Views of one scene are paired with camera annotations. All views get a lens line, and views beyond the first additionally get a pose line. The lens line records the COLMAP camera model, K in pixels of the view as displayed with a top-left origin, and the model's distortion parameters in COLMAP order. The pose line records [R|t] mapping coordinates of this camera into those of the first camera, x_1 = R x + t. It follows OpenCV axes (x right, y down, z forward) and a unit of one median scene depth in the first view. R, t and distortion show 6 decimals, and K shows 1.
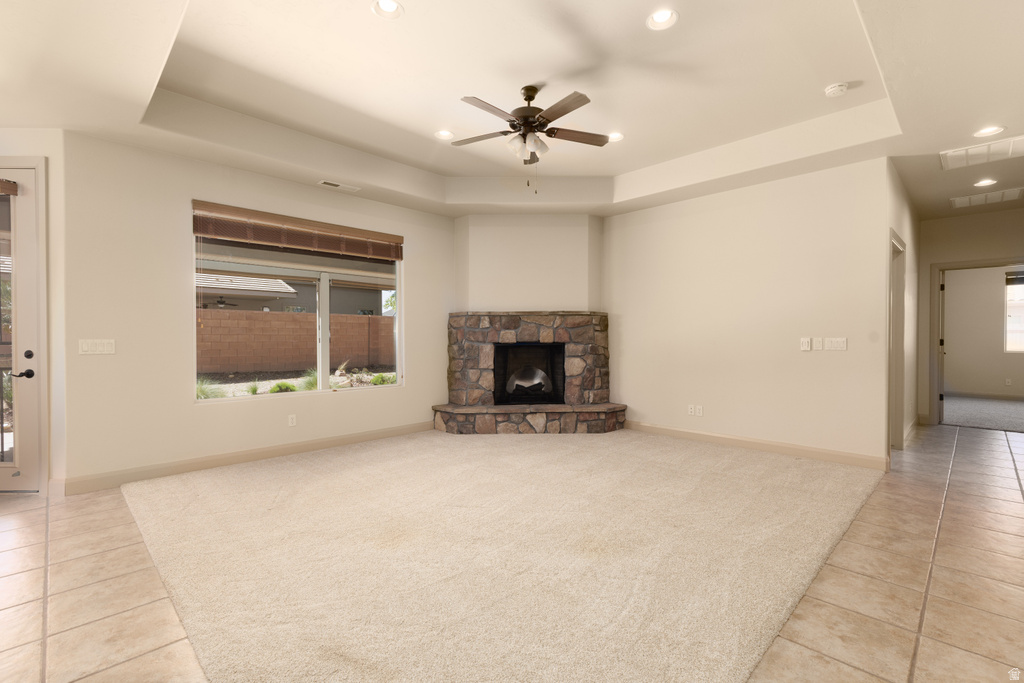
lens RADIAL K [[458.9, 0, 518.2], [0, 458.9, 342.8], [0, 0, 1]] dist [0.009744, -0.001994]
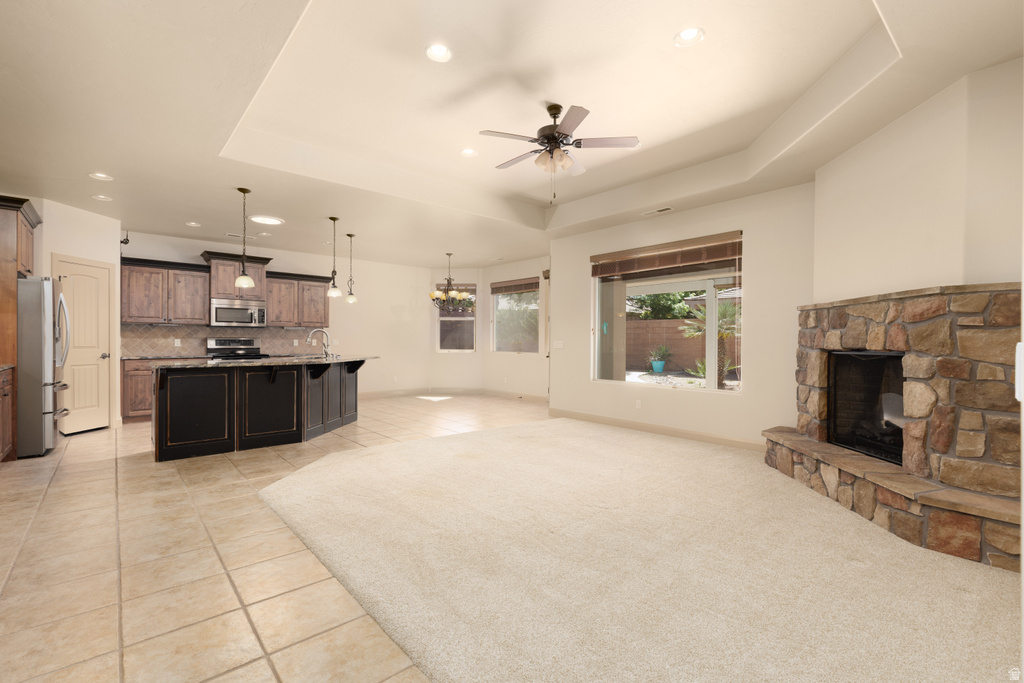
lens RADIAL K [[458.9, 0, 513.5], [0, 458.9, 341.3], [0, 0, 1]] dist [0.009744, -0.001994]
pose [[-0.075159, 0.001698, -0.997170, 0.661783], [-0.016820, 0.999854, 0.002971, -0.006213], [0.997030, 0.016996, -0.075119, 0.598380]]
